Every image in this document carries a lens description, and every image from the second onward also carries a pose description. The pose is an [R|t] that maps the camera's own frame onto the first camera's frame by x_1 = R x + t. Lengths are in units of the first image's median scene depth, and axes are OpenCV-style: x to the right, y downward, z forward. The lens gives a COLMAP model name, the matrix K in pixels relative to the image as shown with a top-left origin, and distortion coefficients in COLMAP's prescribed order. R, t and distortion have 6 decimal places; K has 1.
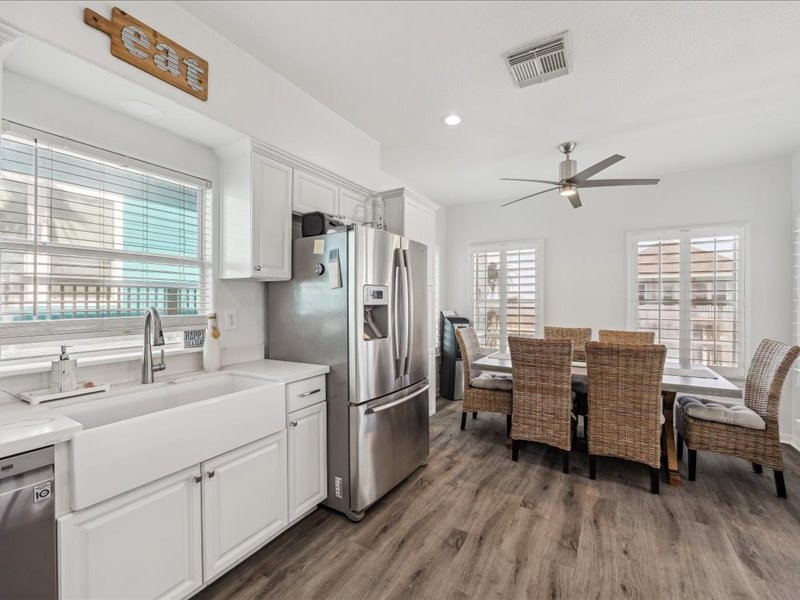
lens RADIAL K [[343.8, 0, 402.1], [0, 343.8, 299.3], [0, 0, 1]] dist [0.002252, -0.000470]
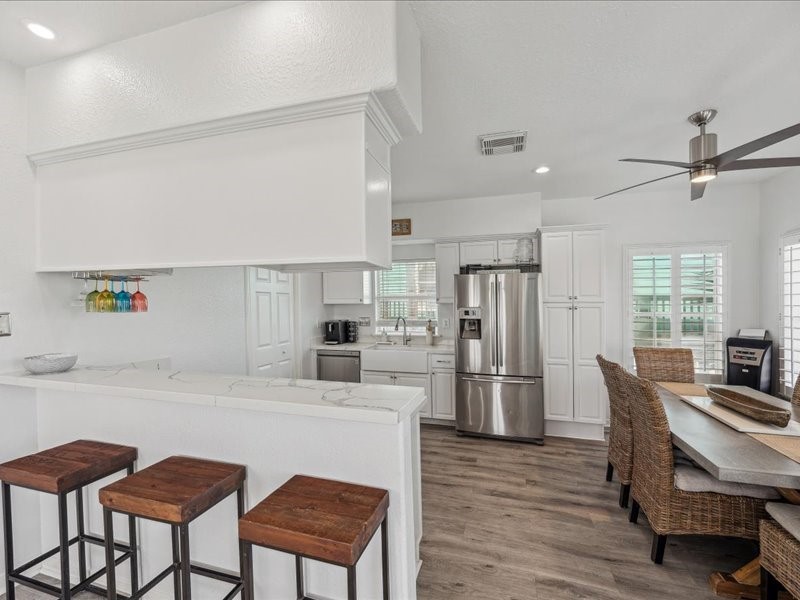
lens RADIAL K [[343.8, 0, 404.9], [0, 343.8, 313.5], [0, 0, 1]] dist [0.002252, -0.000470]
pose [[0.260050, 0.021847, -0.965348, 1.287294], [0.008746, 0.999650, 0.024979, -0.047766], [0.965555, -0.014939, 0.259768, 0.211718]]
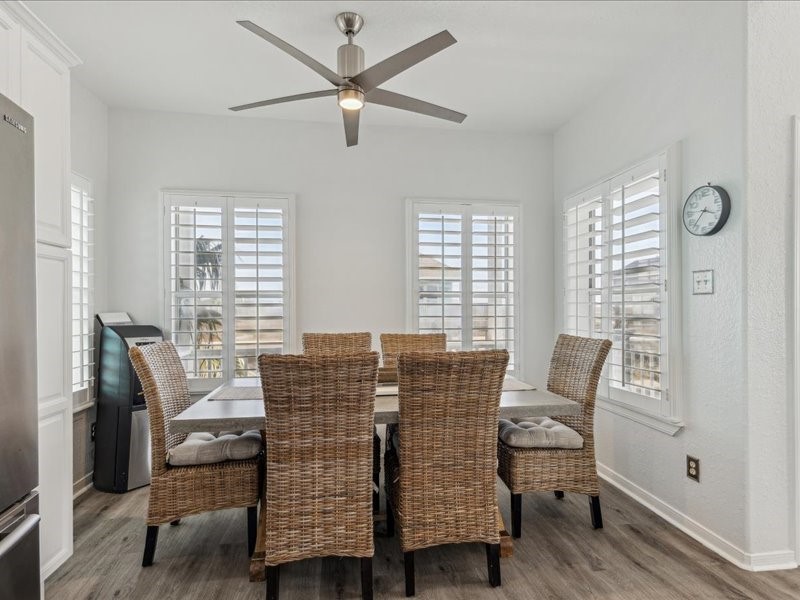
lens RADIAL K [[444.4, 0, 406.4], [0, 444.4, 305.1], [0, 0, 1]] dist [0.033406, -0.003748]
pose [[0.764584, -0.005347, 0.644501, 0.073509], [0.003248, 0.999985, 0.004443, 0.041336], [-0.644515, -0.001303, 0.764590, 0.441383]]
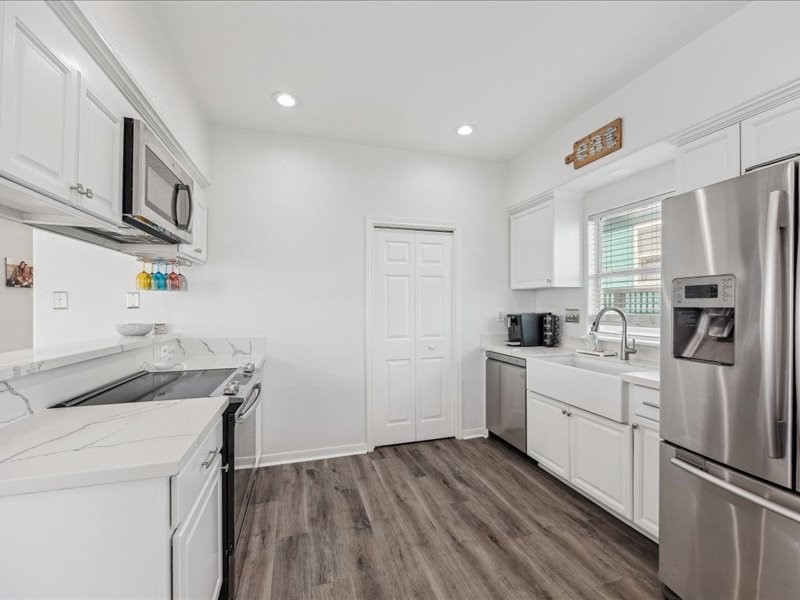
lens RADIAL K [[343.8, 0, 414.3], [0, 343.8, 304.5], [0, 0, 1]] dist [0.002252, -0.000470]
pose [[-0.635552, -0.000029, -0.772058, 0.645750], [0.006766, 0.999961, -0.005606, 0.009111], [0.772029, -0.008787, -0.635527, 0.859639]]
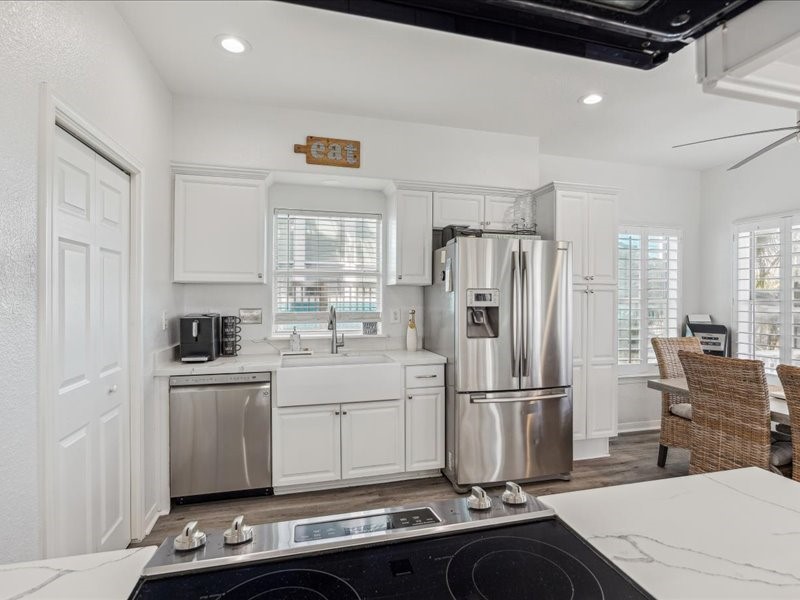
lens RADIAL K [[407.6, 0, 408.6], [0, 407.6, 294.7], [0, 0, 1]] dist [-0.014475, 0.001001]
pose [[0.724616, -0.002059, -0.689150, 0.559781], [0.001932, 0.999998, -0.000957, -0.018158], [0.689150, -0.000638, 0.724618, -0.088662]]
